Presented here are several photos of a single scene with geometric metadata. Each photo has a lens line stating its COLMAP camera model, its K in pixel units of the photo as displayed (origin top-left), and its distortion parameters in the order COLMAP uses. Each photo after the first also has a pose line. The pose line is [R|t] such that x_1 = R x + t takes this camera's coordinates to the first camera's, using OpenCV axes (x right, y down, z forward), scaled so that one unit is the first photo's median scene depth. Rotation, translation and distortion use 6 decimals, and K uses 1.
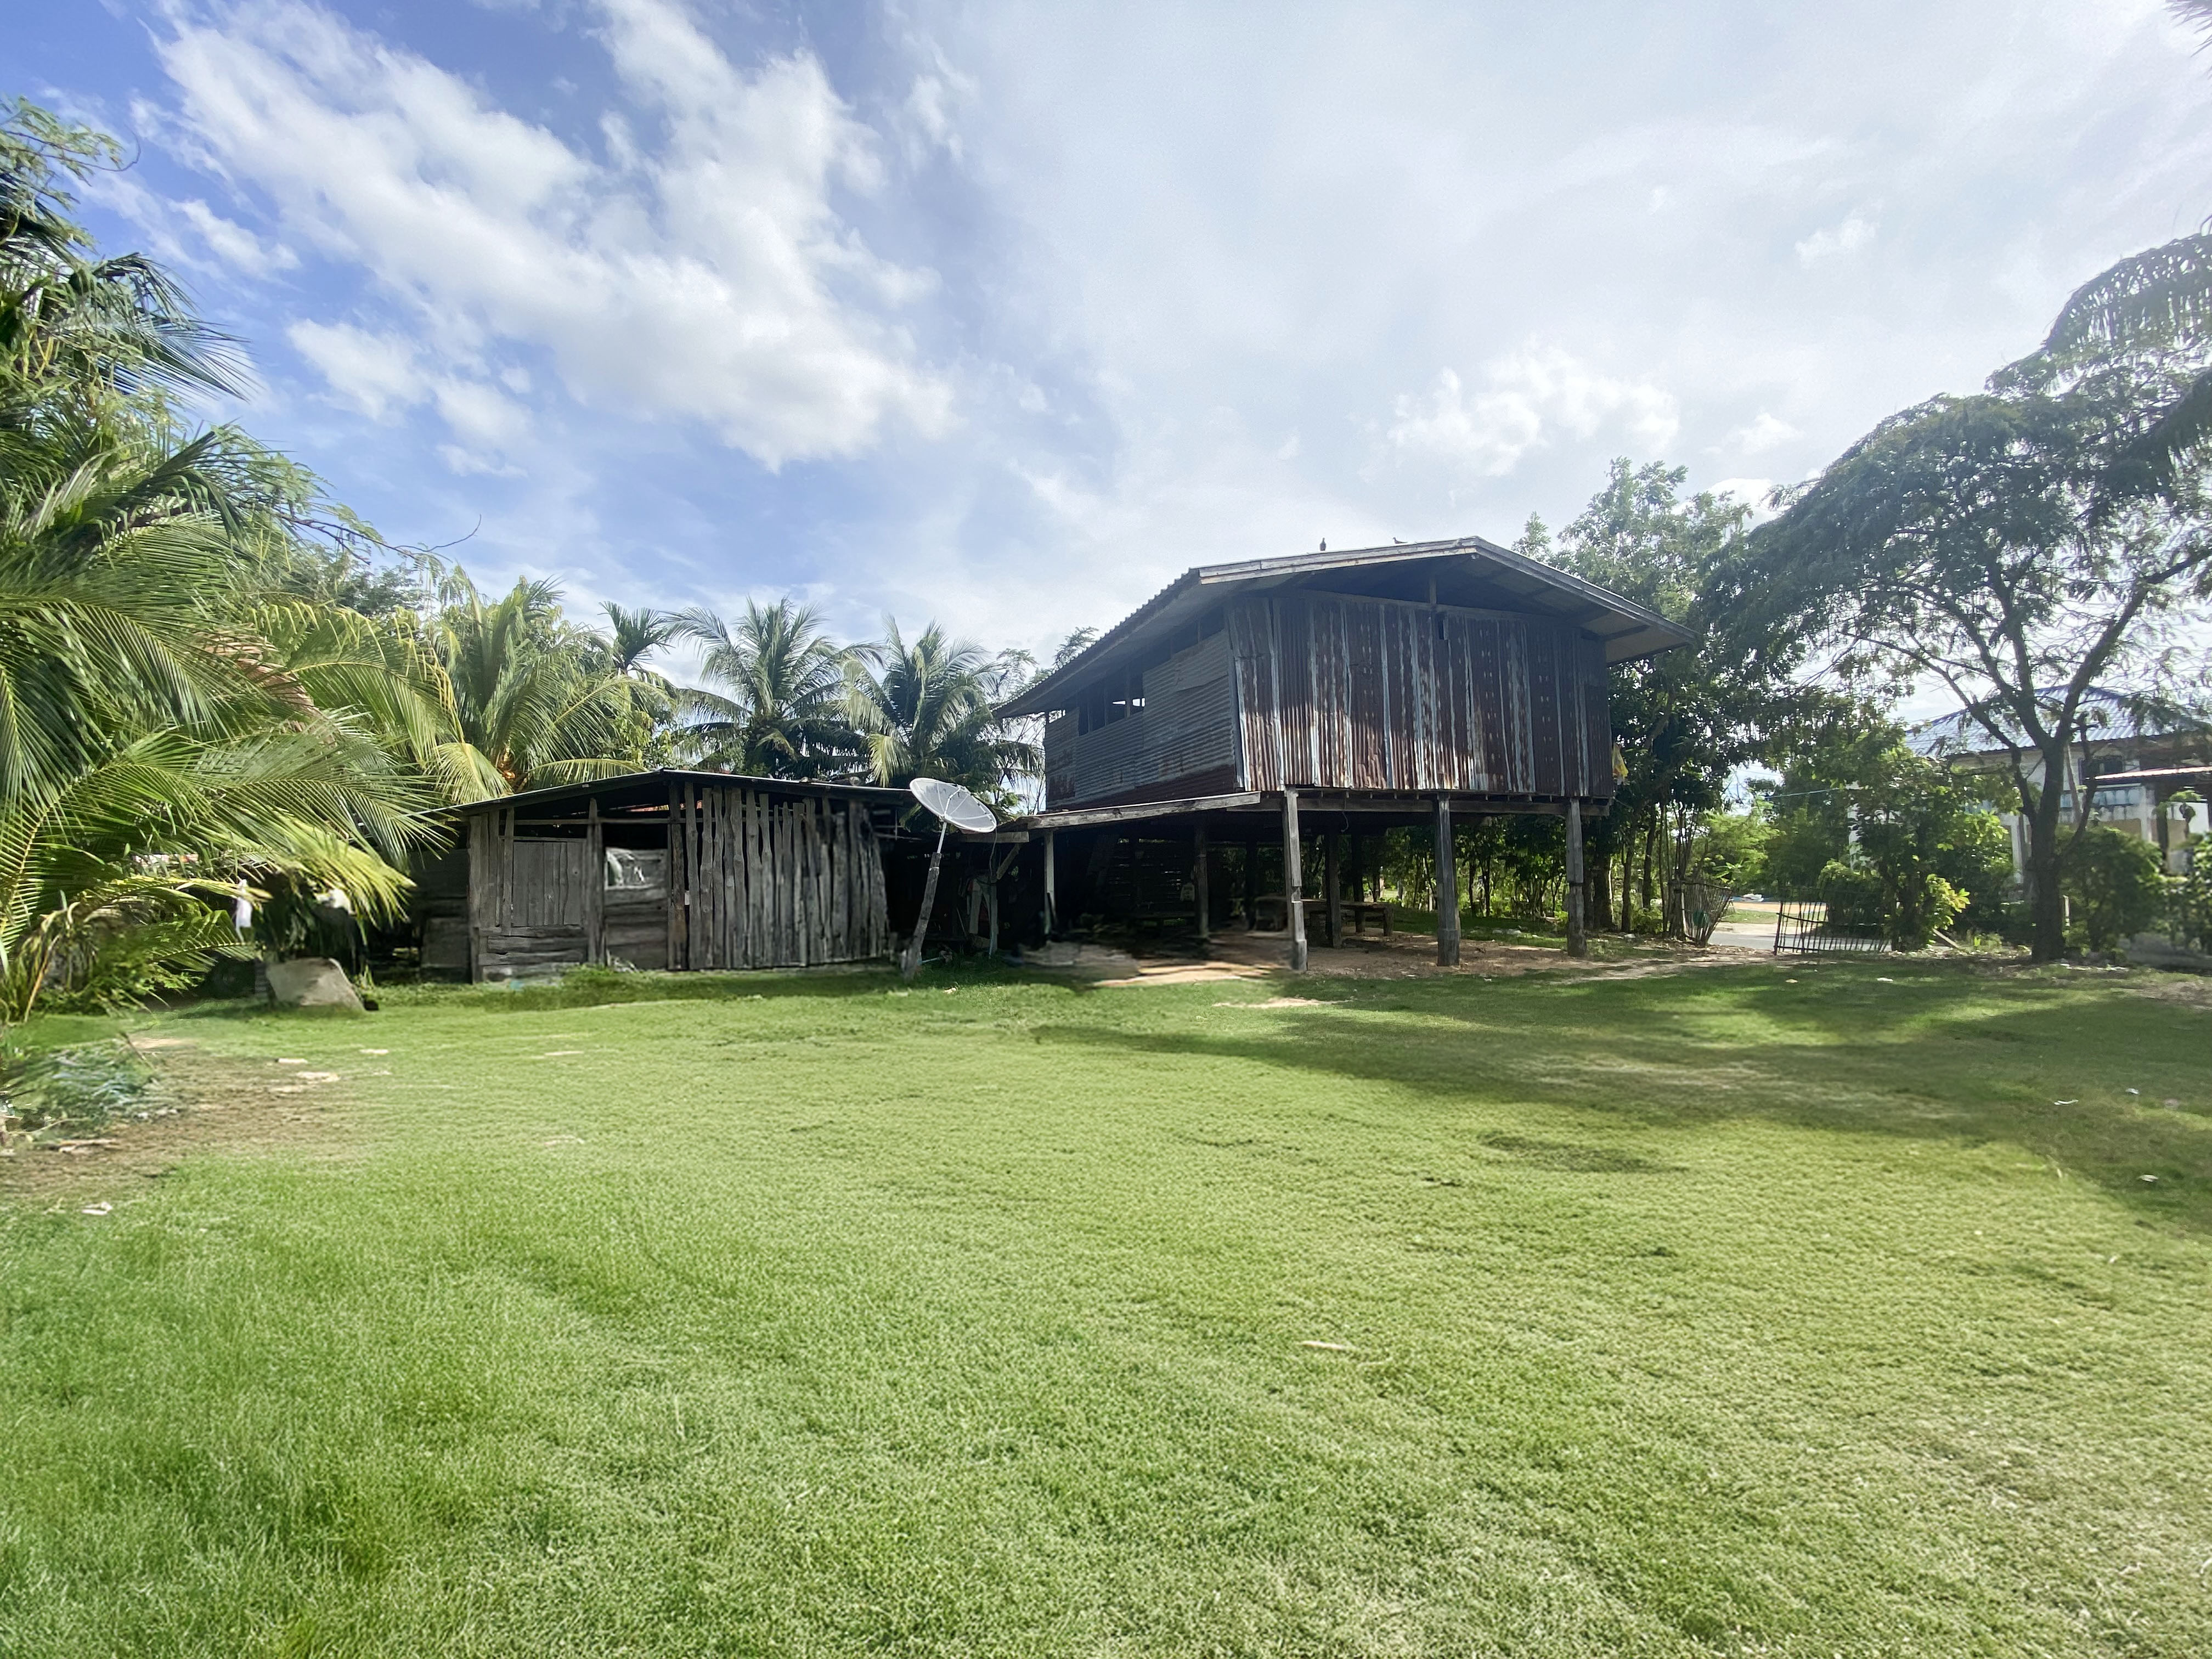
lens RADIAL K [[888.6, 0, 1103.3], [0, 888.6, 825.8], [0, 0, 1]] dist [-0.020935, -0.000239]
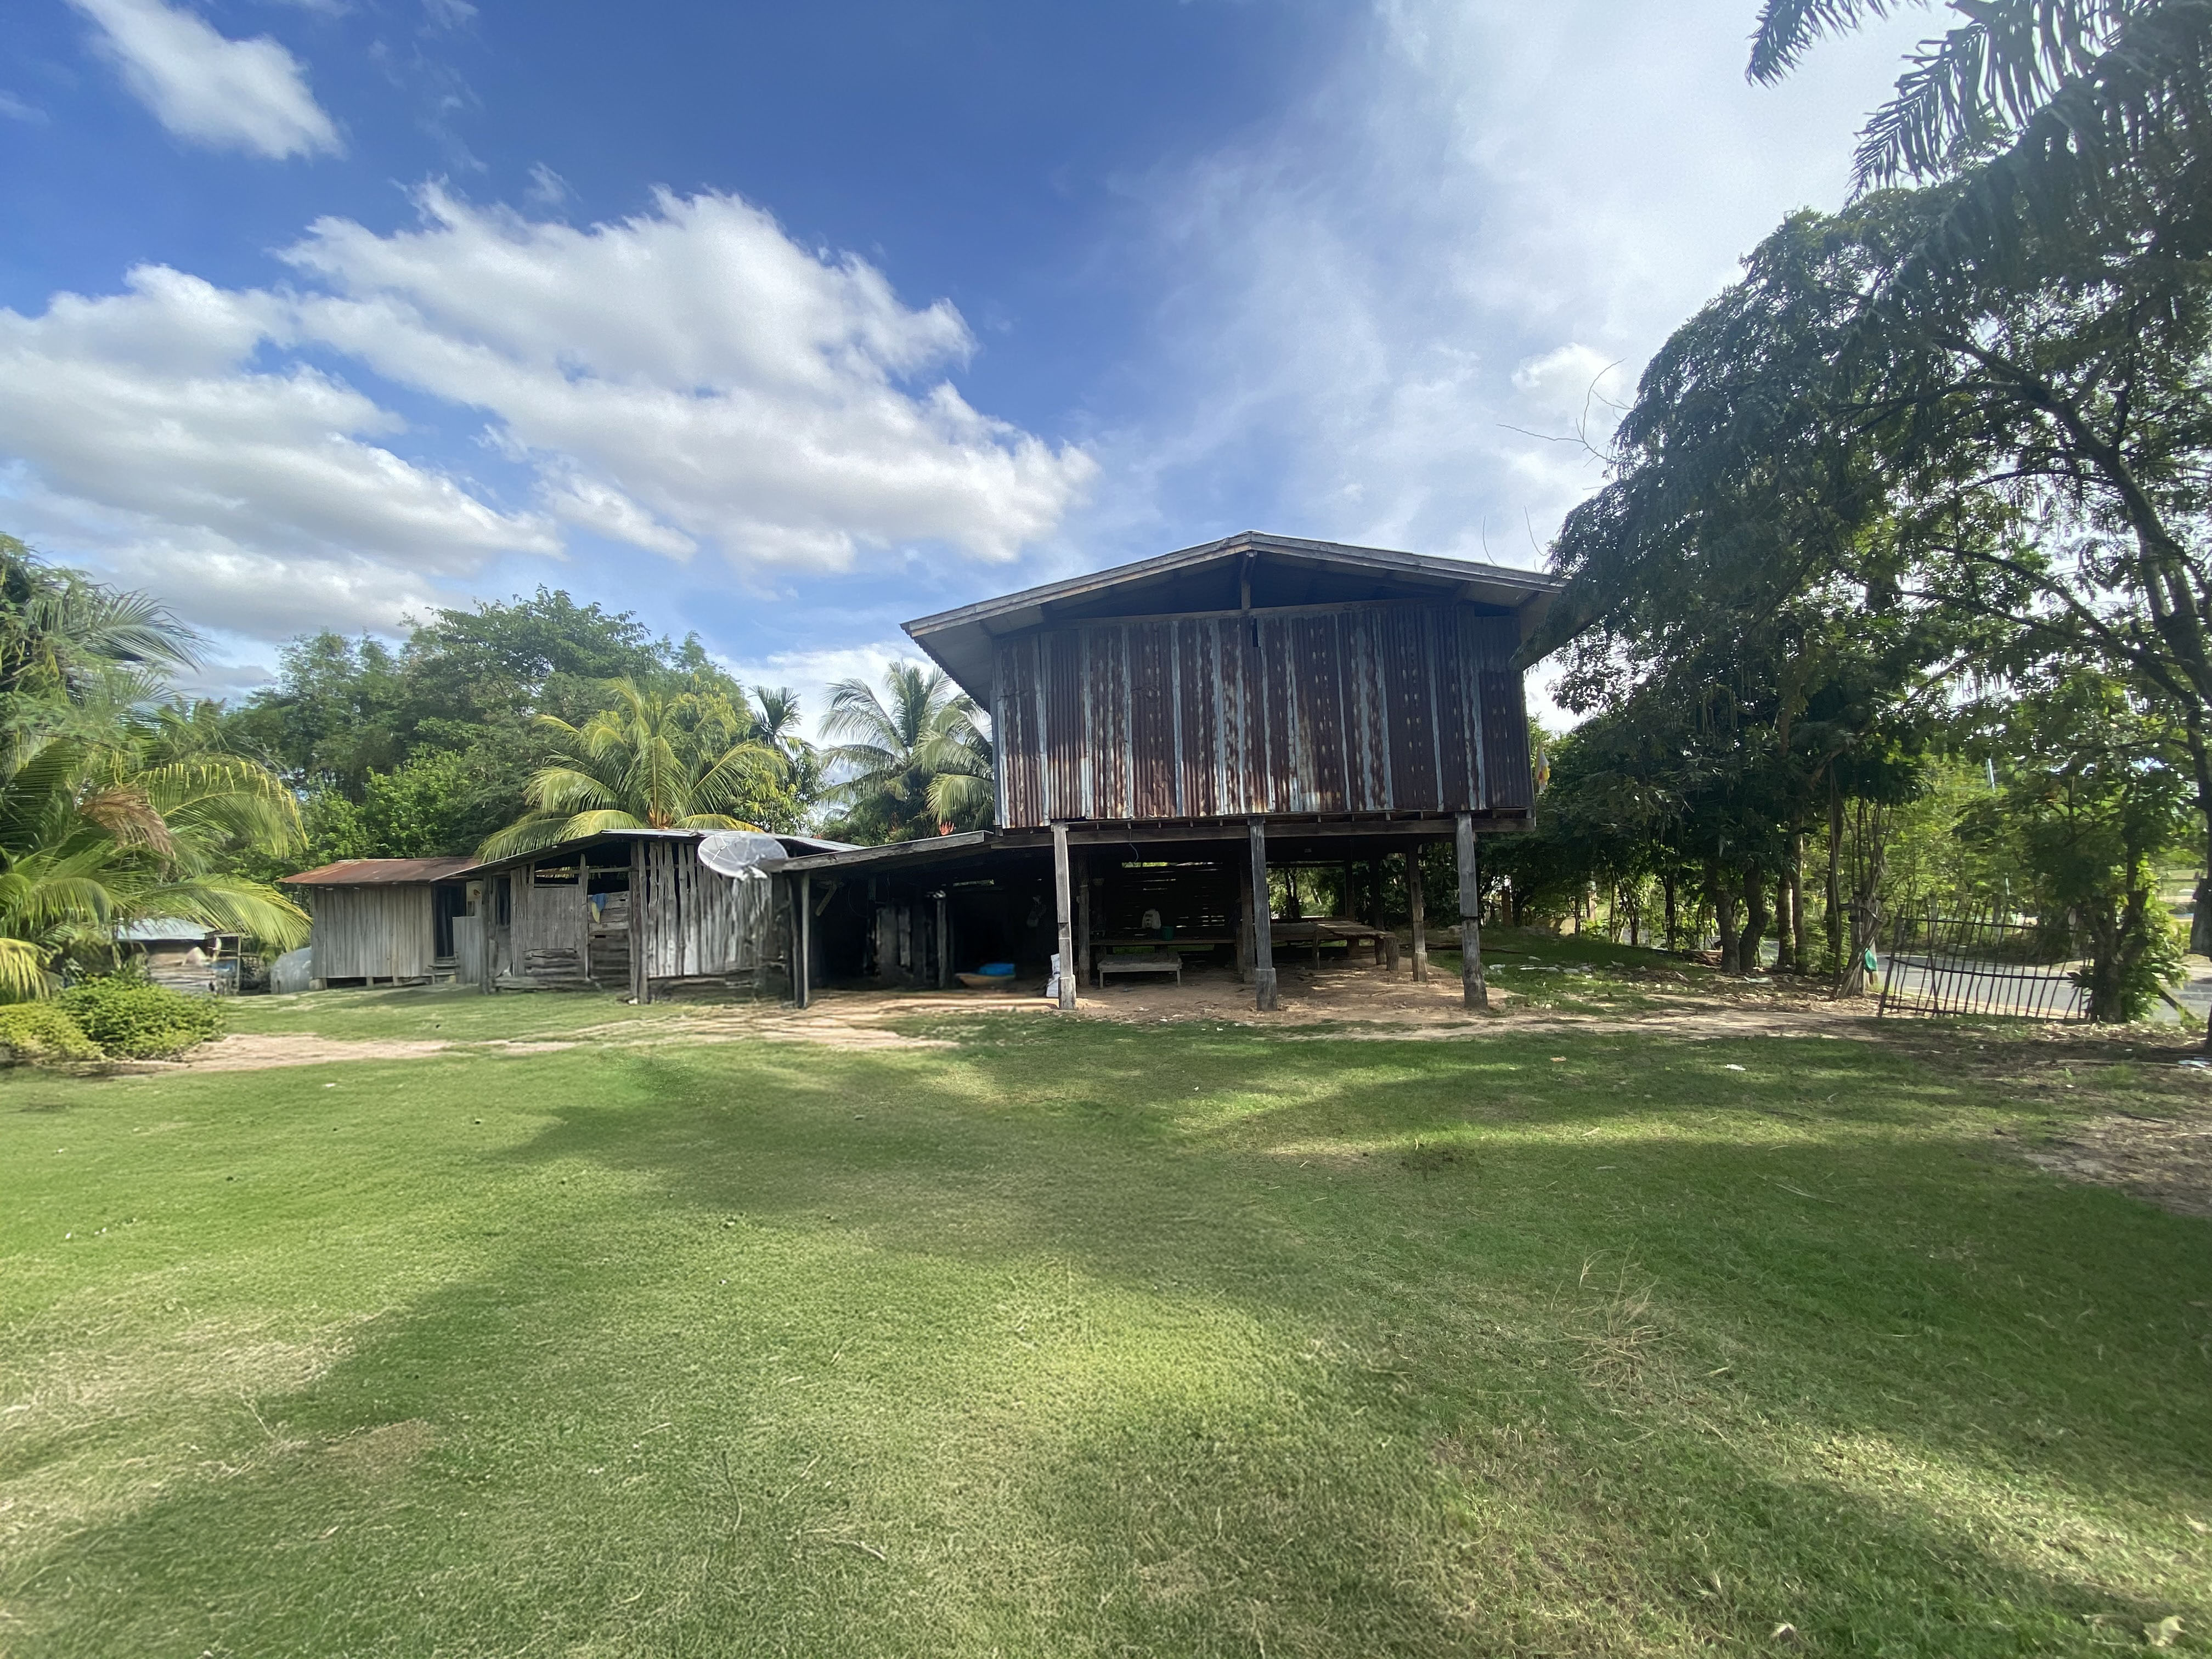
lens RADIAL K [[888.6, 0, 1104.1], [0, 888.6, 842.5], [0, 0, 1]] dist [-0.020935, -0.000239]
pose [[0.903206, -0.034523, -0.427816, 0.651679], [0.035210, 0.999360, -0.006310, -0.011756], [0.427760, -0.009364, 0.903844, 0.119432]]
